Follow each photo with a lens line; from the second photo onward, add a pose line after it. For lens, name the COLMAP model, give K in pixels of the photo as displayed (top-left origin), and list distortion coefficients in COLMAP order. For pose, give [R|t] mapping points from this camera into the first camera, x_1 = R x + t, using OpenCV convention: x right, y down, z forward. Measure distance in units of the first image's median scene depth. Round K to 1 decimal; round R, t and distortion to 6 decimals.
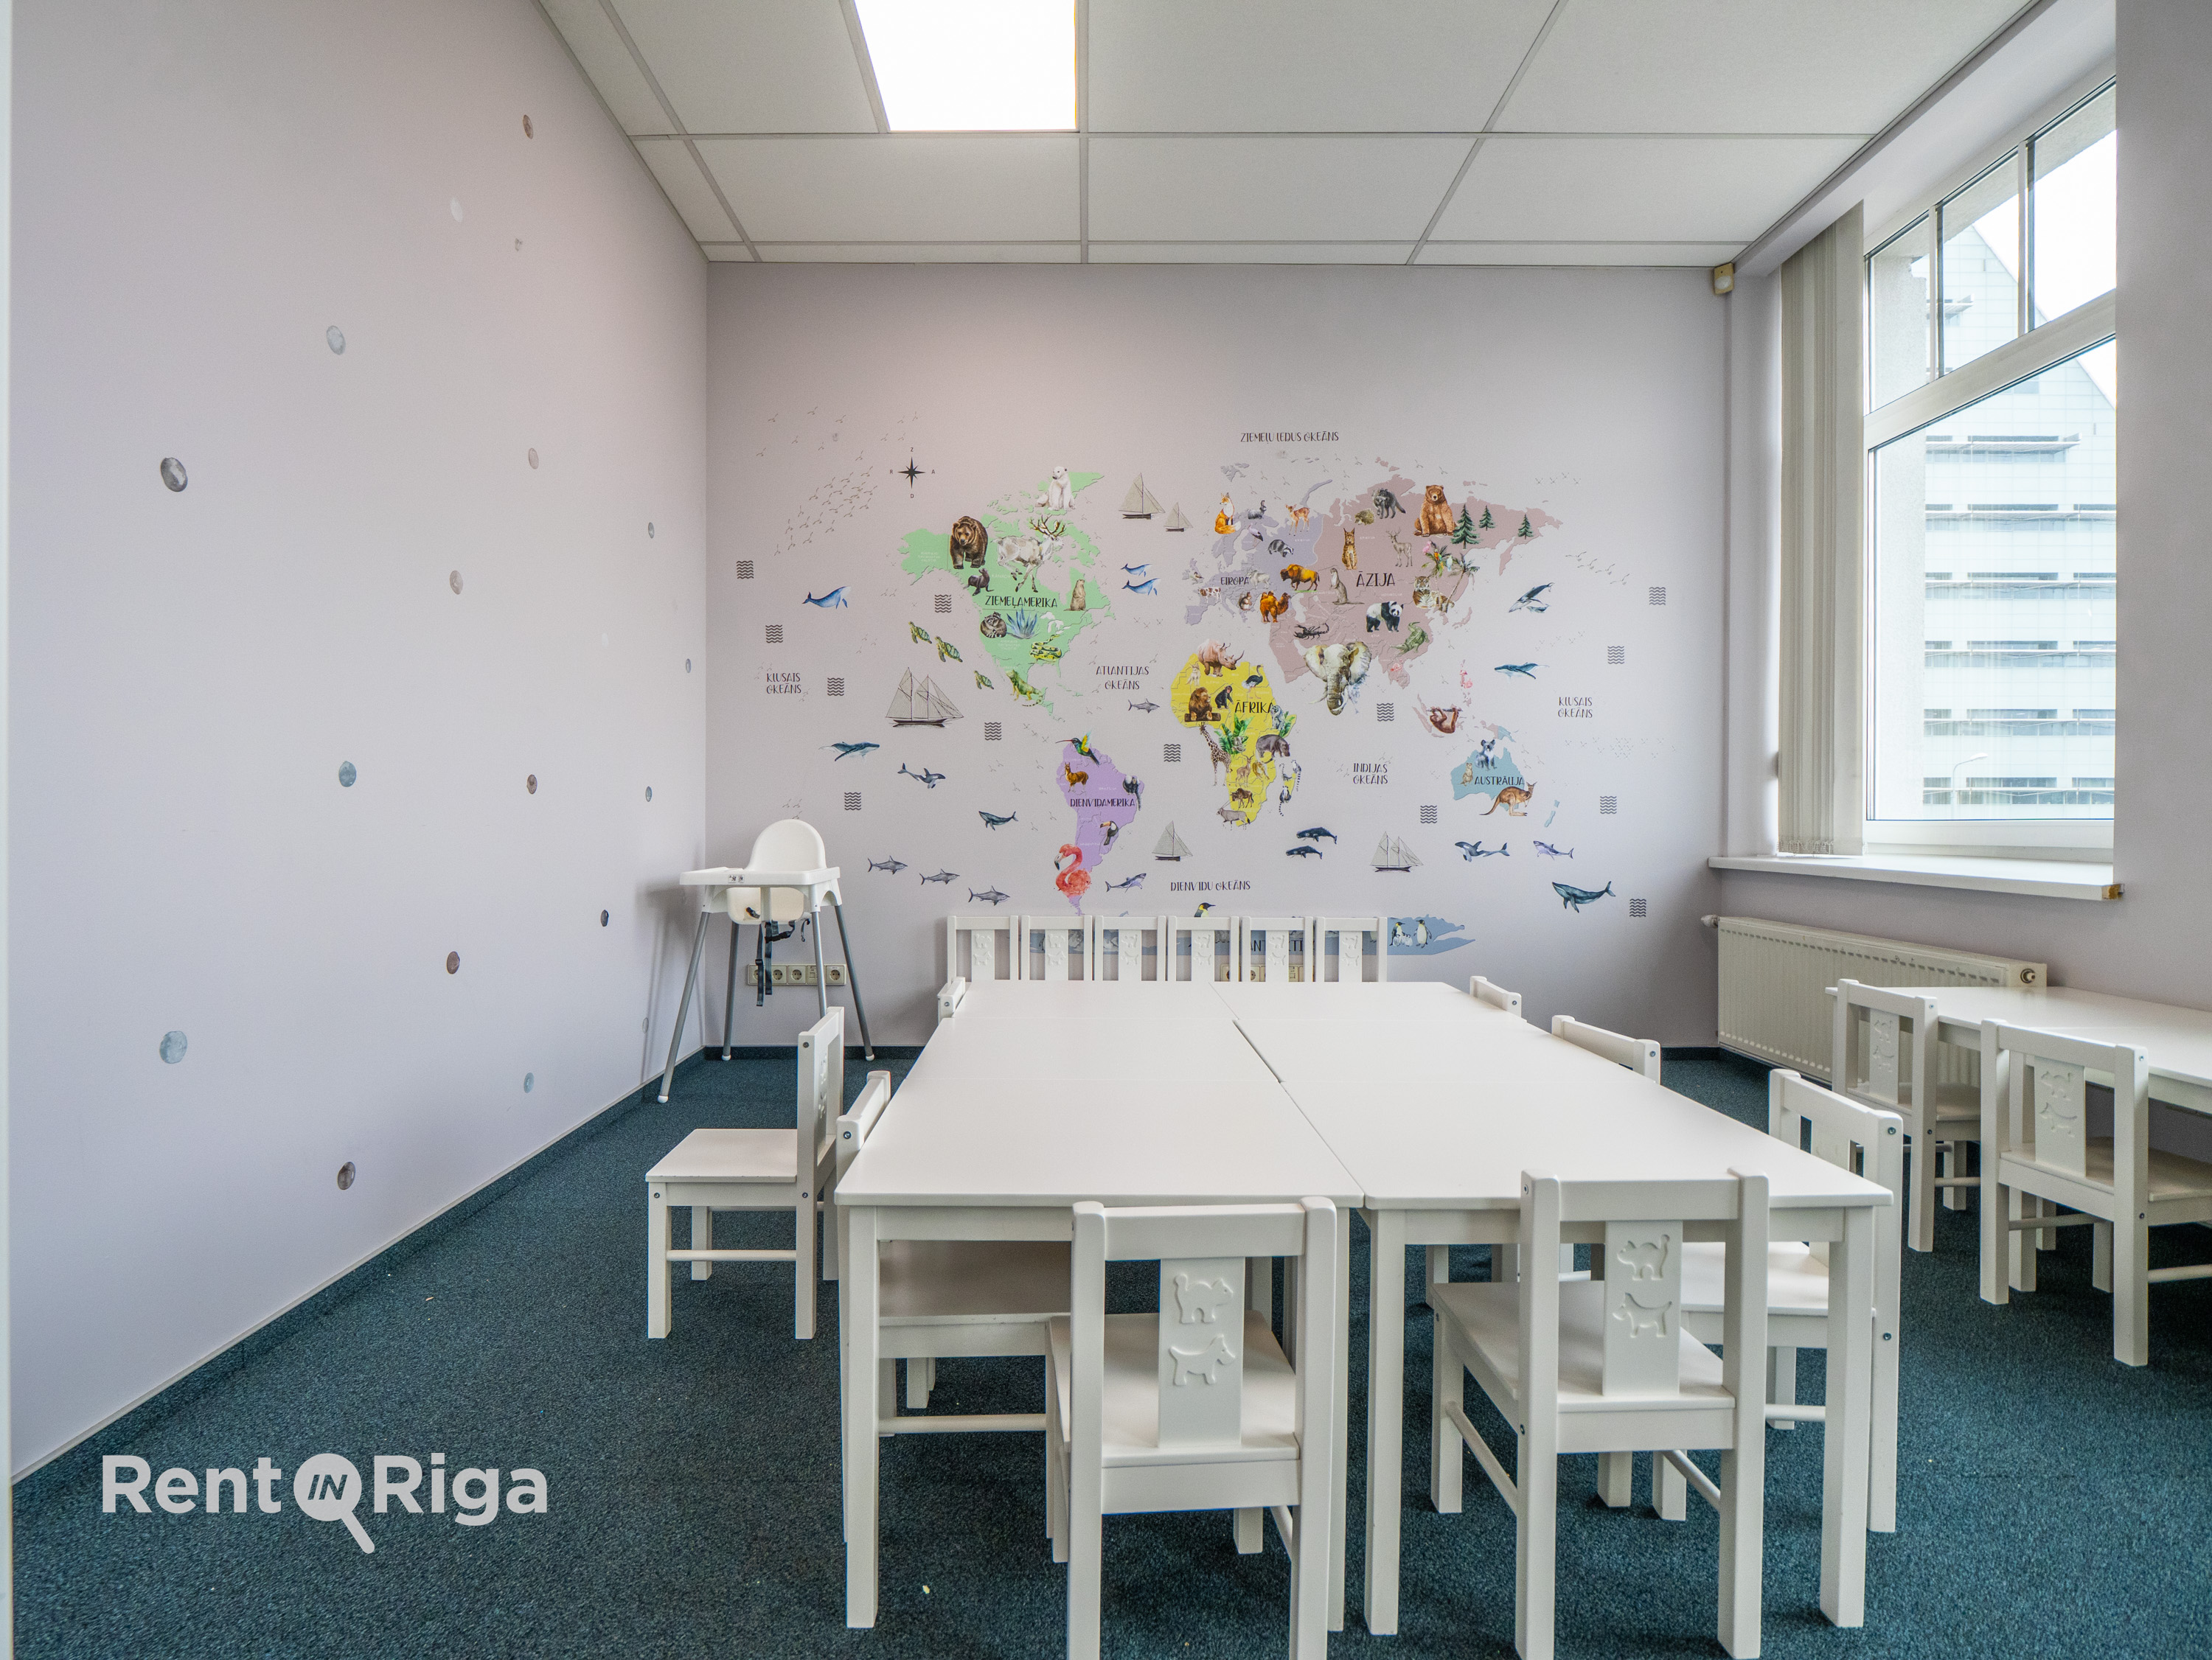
lens RADIAL K [[1098.5, 0, 1106.0], [0, 1098.5, 830.0], [0, 0, 1]] dist [-0.001541, -0.000714]
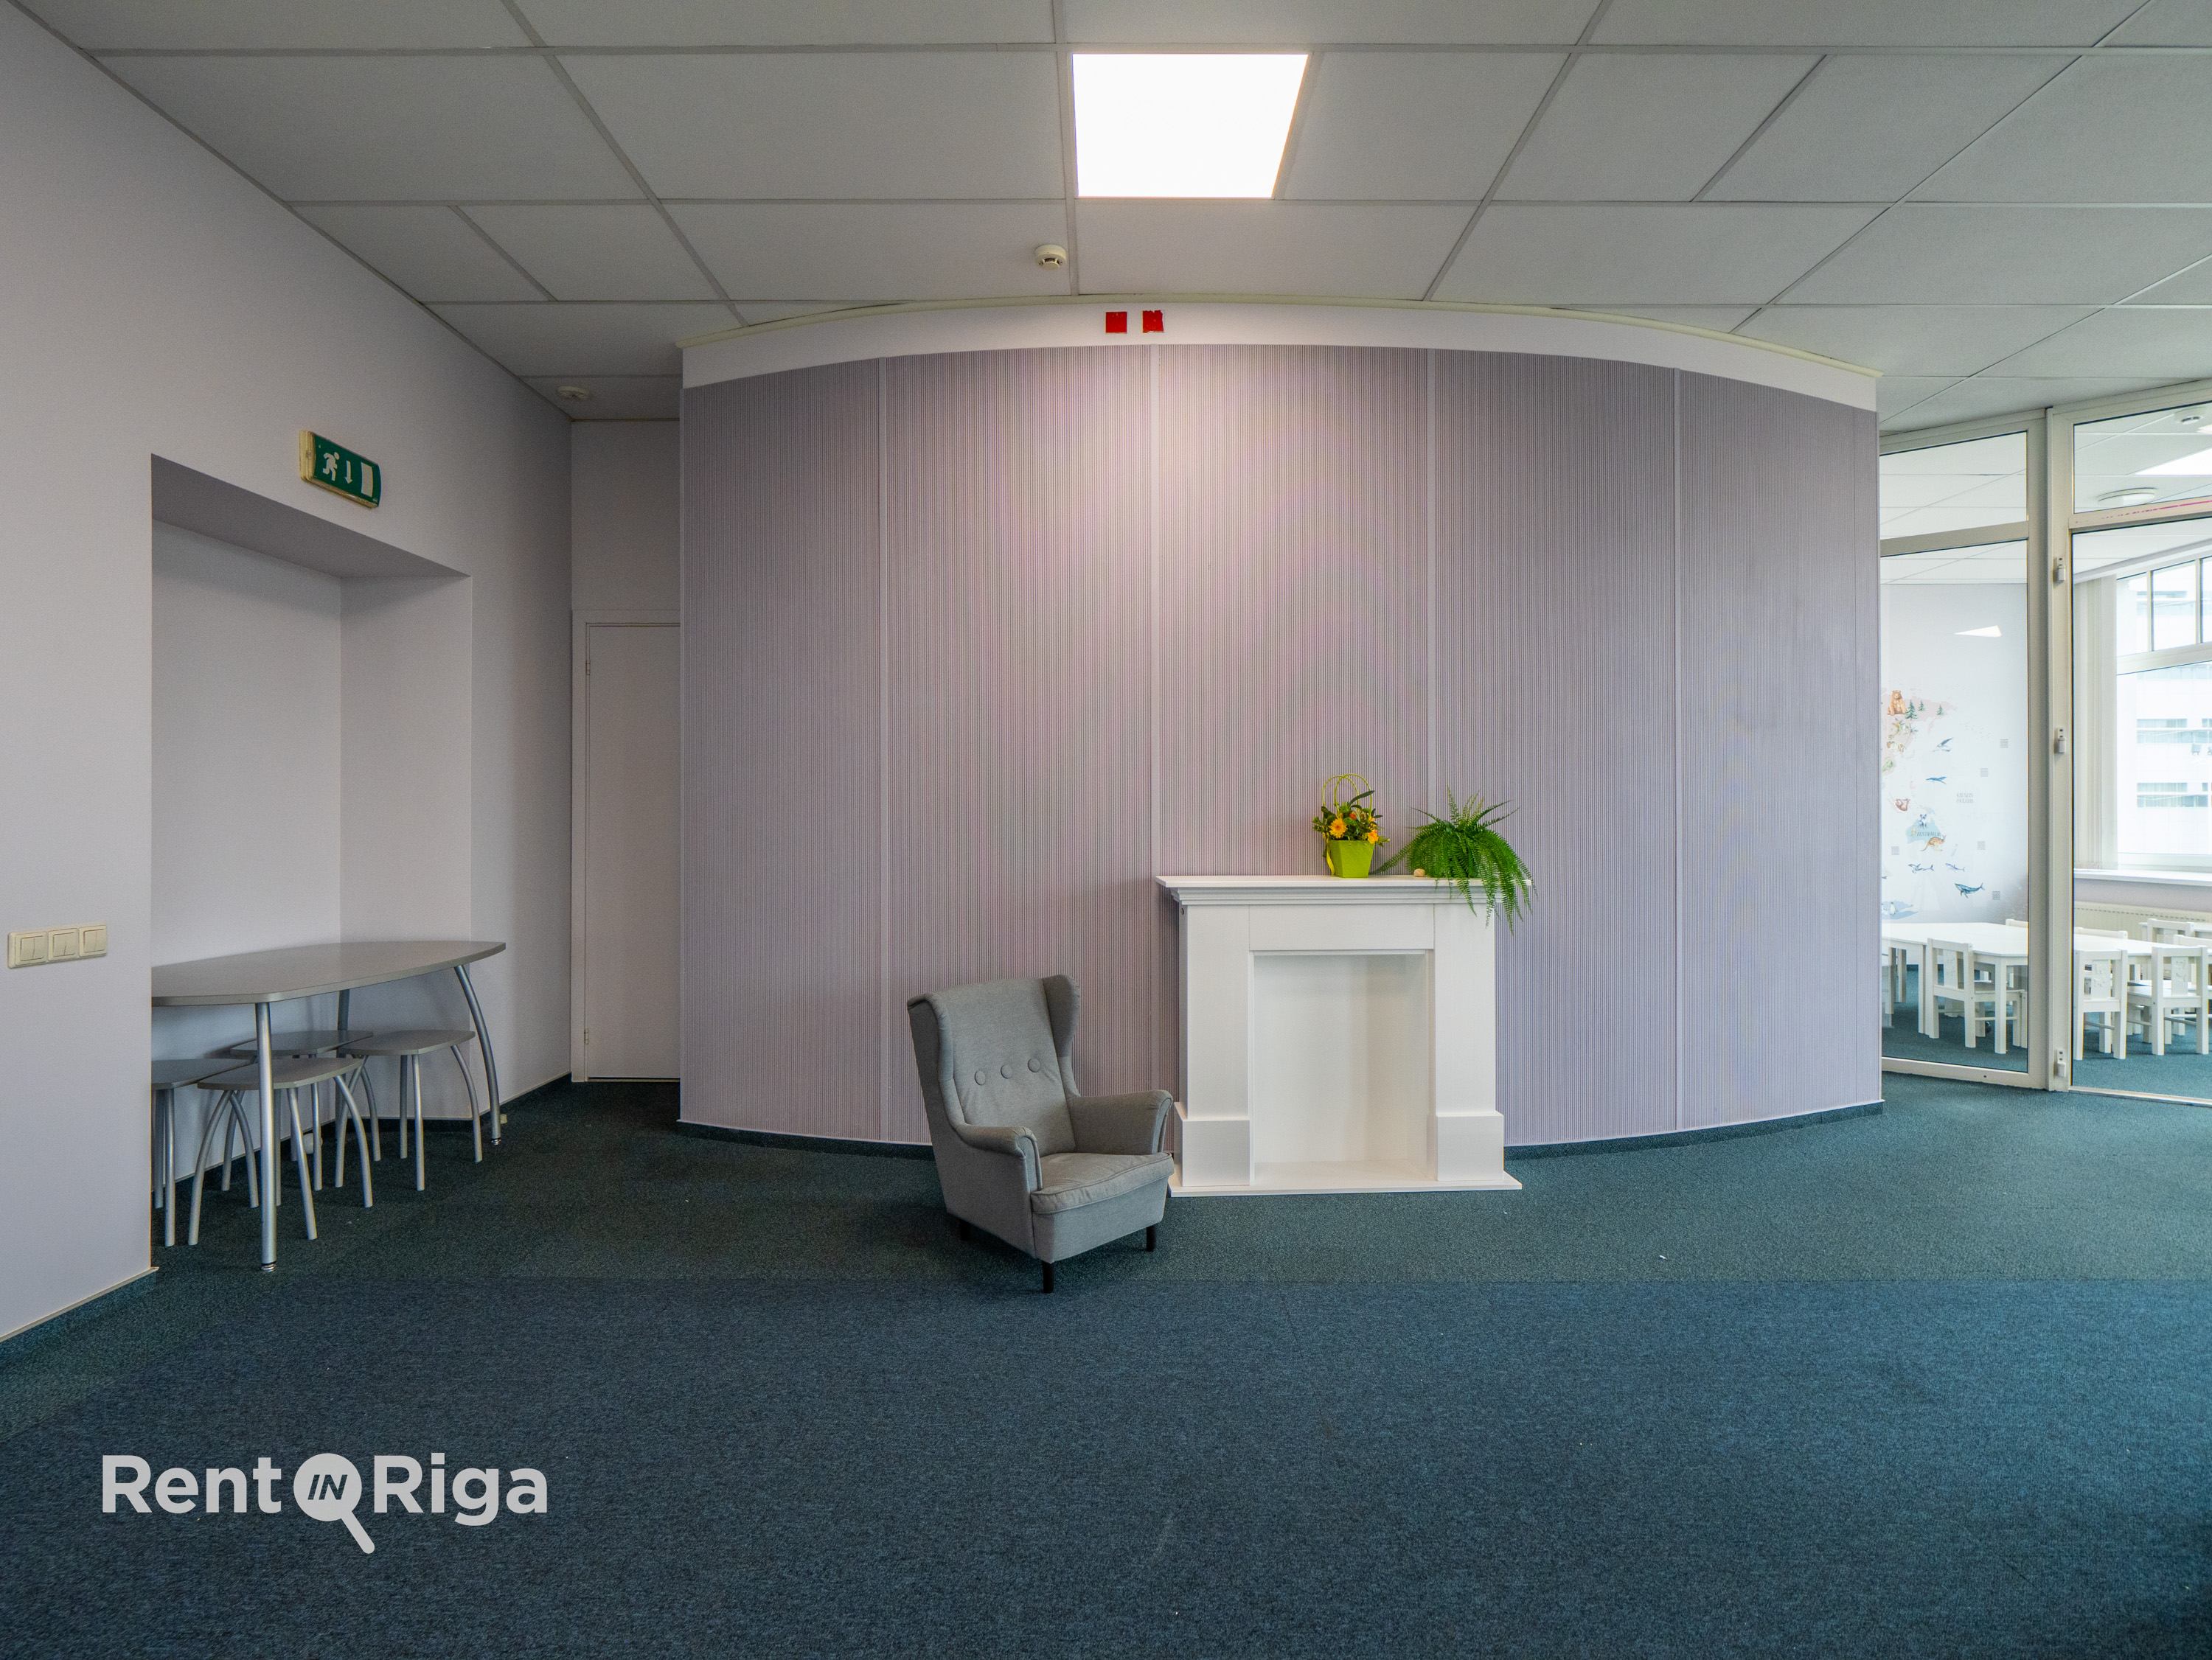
lens RADIAL K [[1098.5, 0, 1106.0], [0, 1098.5, 830.0], [0, 0, 1]] dist [-0.001541, -0.000714]
pose [[0.999987, -0.004131, 0.003150, -1.185425], [0.004170, 0.999913, -0.012490, -0.033199], [-0.003098, 0.012503, 0.999917, -1.044078]]
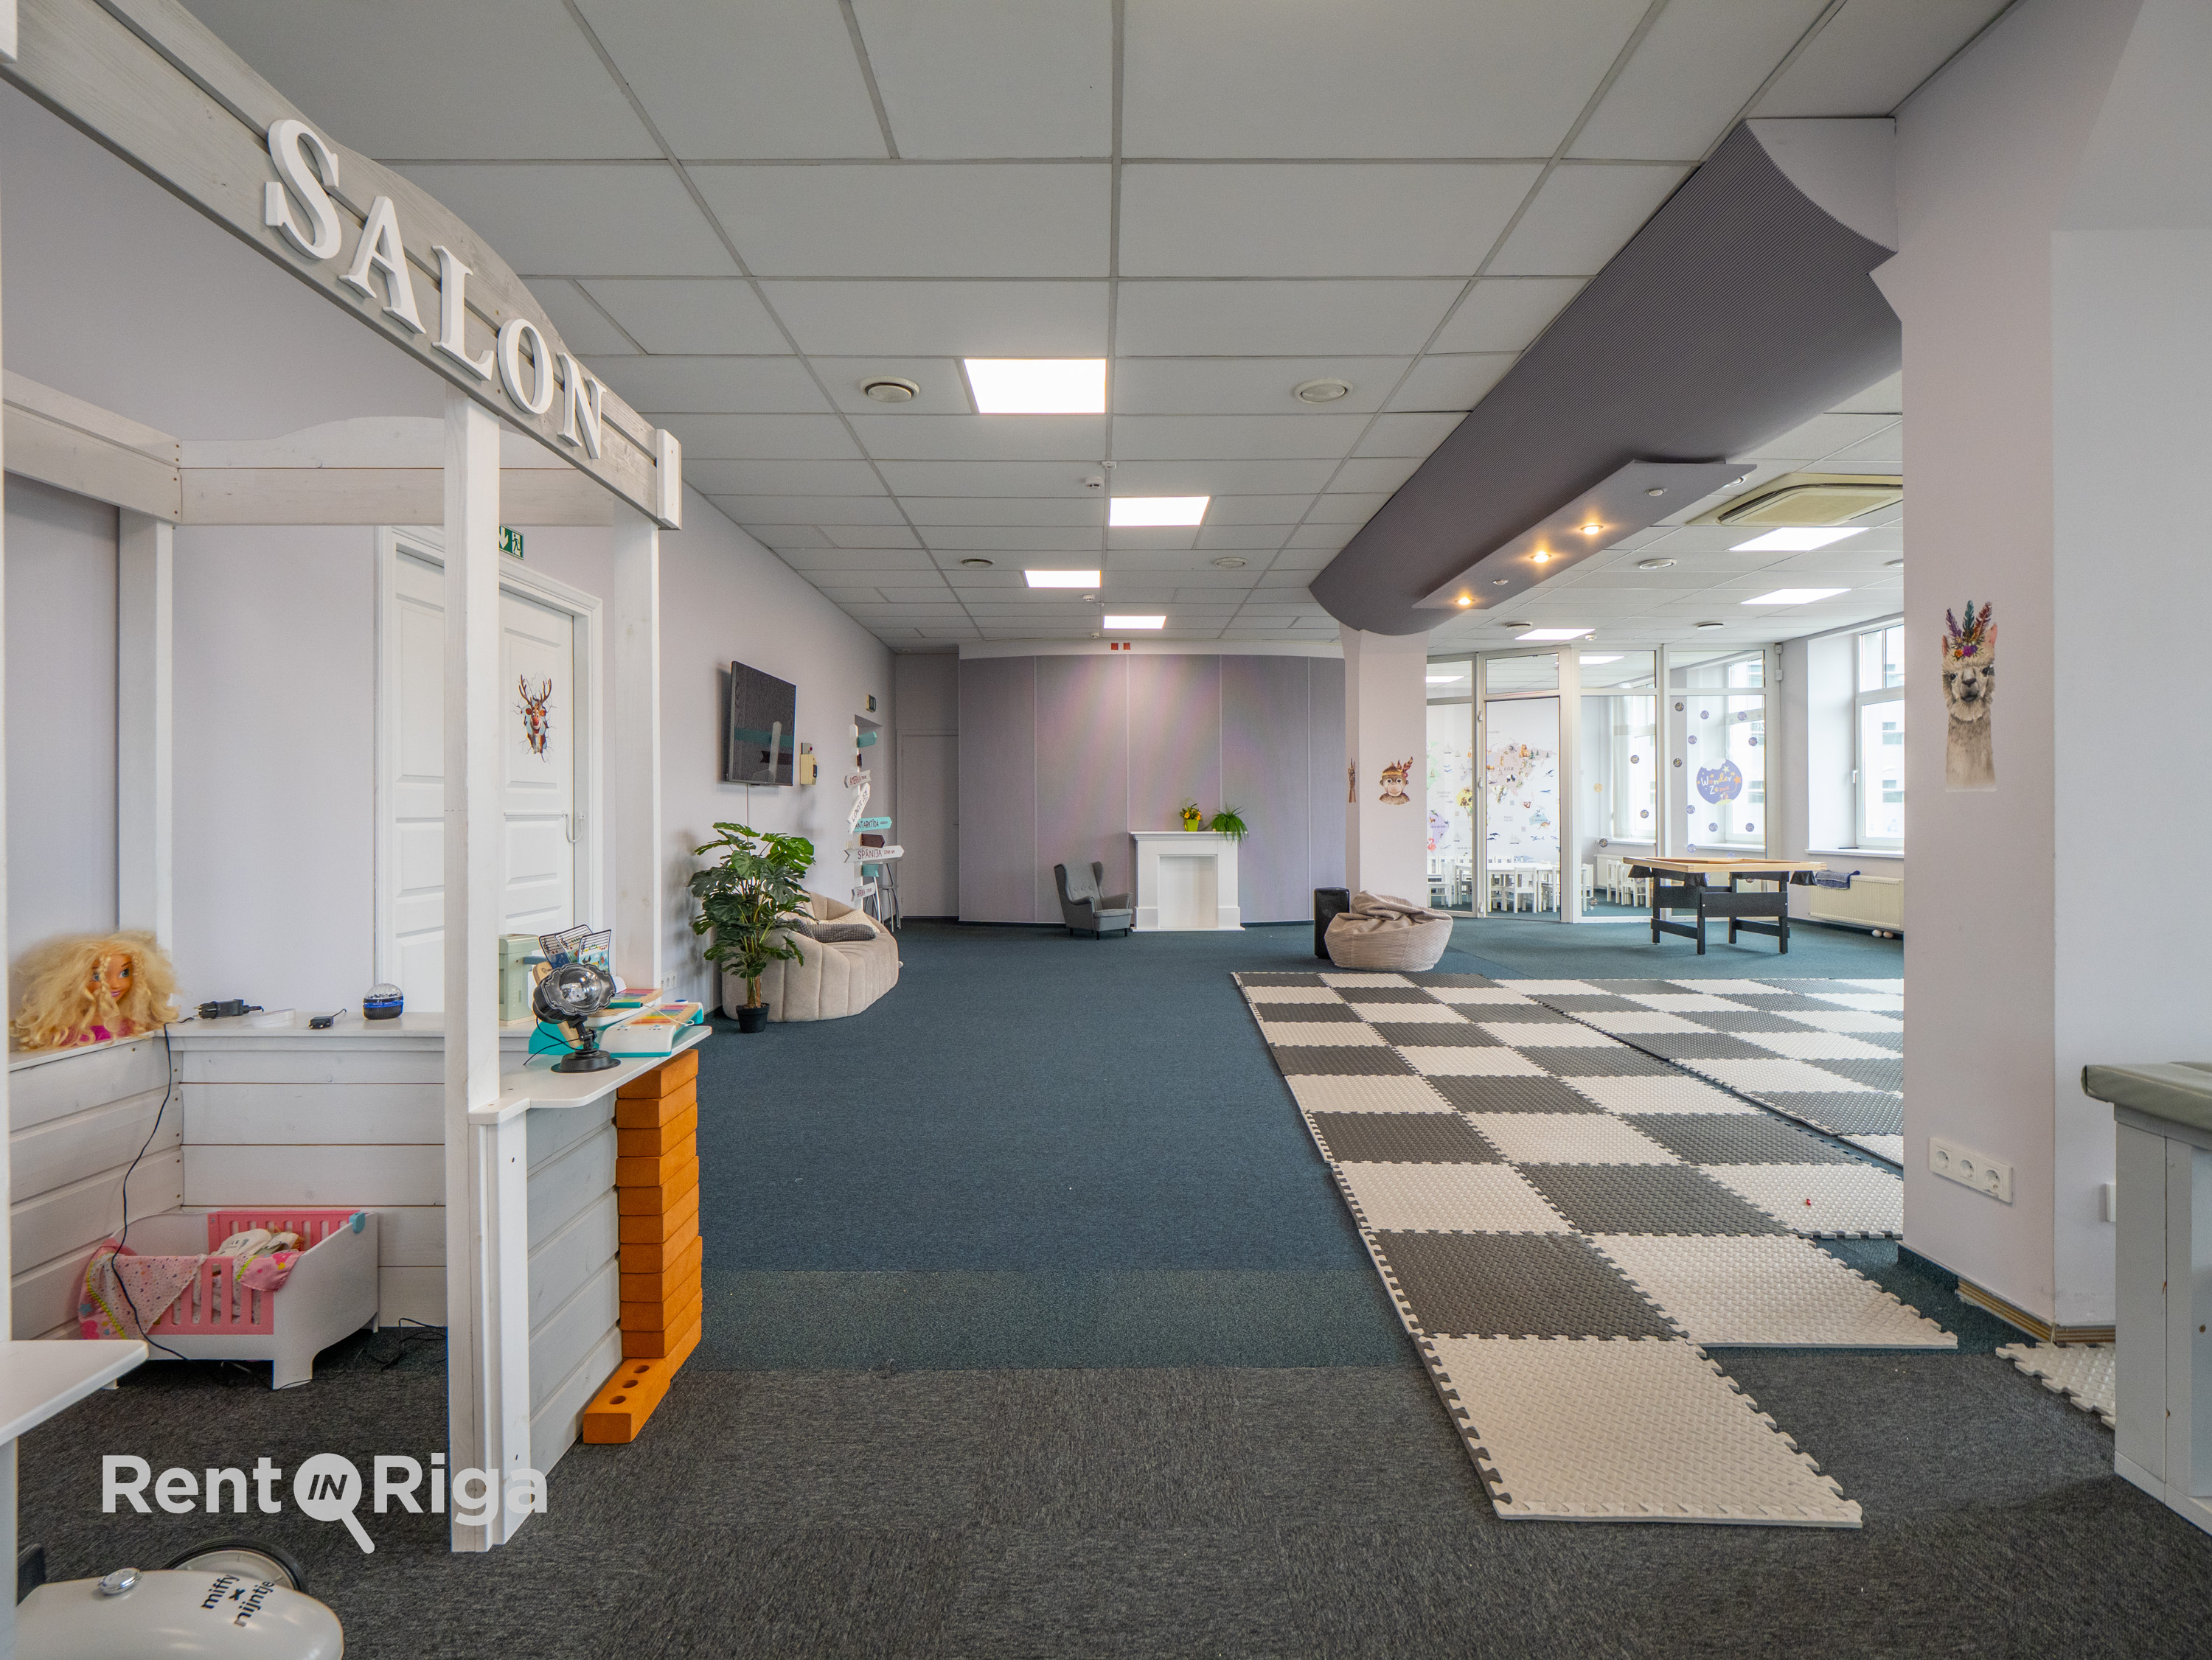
lens RADIAL K [[1098.5, 0, 1106.0], [0, 1098.5, 830.0], [0, 0, 1]] dist [-0.001541, -0.000714]
pose [[0.999859, -0.008895, 0.014238, -1.235887], [0.009064, 0.999888, -0.011886, 0.021526], [-0.014130, 0.012013, 0.999828, -2.856896]]
